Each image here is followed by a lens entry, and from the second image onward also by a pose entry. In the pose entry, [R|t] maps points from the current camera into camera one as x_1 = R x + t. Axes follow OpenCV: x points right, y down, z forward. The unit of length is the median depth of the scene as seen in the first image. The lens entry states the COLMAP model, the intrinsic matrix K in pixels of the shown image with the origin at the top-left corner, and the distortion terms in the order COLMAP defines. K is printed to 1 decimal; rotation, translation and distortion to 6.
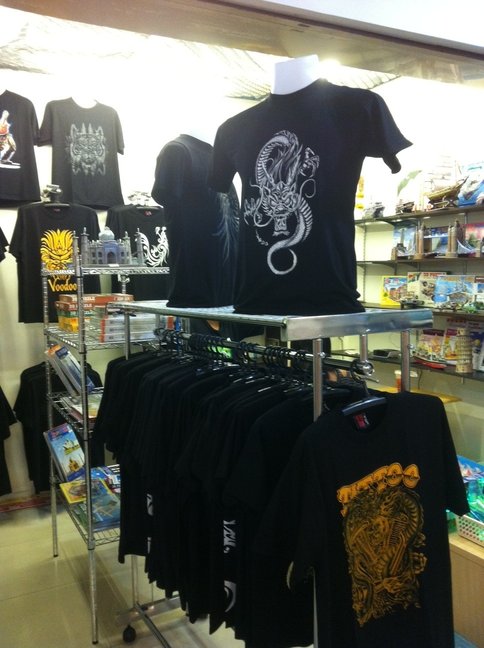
lens RADIAL K [[604.6, 0, 242.0], [0, 604.6, 322.9], [0, 0, 1]] dist [0.005896, 0.000000]
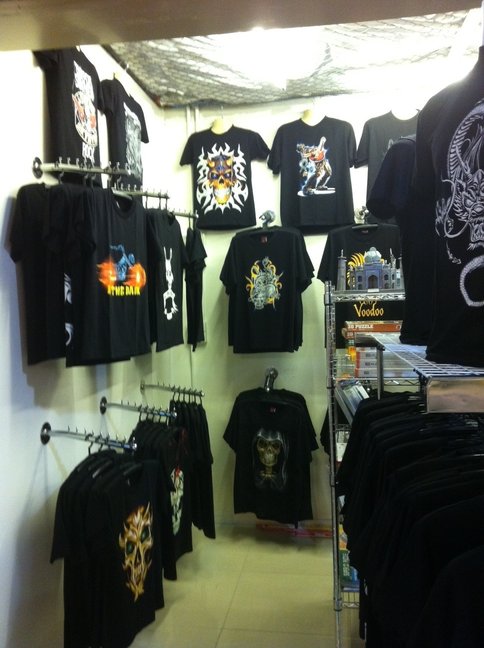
lens RADIAL K [[604.6, 0, 242.0], [0, 604.6, 325.4], [0, 0, 1]] dist [0.005896, 0.000000]
pose [[0.805638, 0.017595, -0.592147, 0.163339], [-0.034790, 0.999239, -0.017641, -0.023517], [0.591386, 0.034813, 0.805637, 0.189603]]
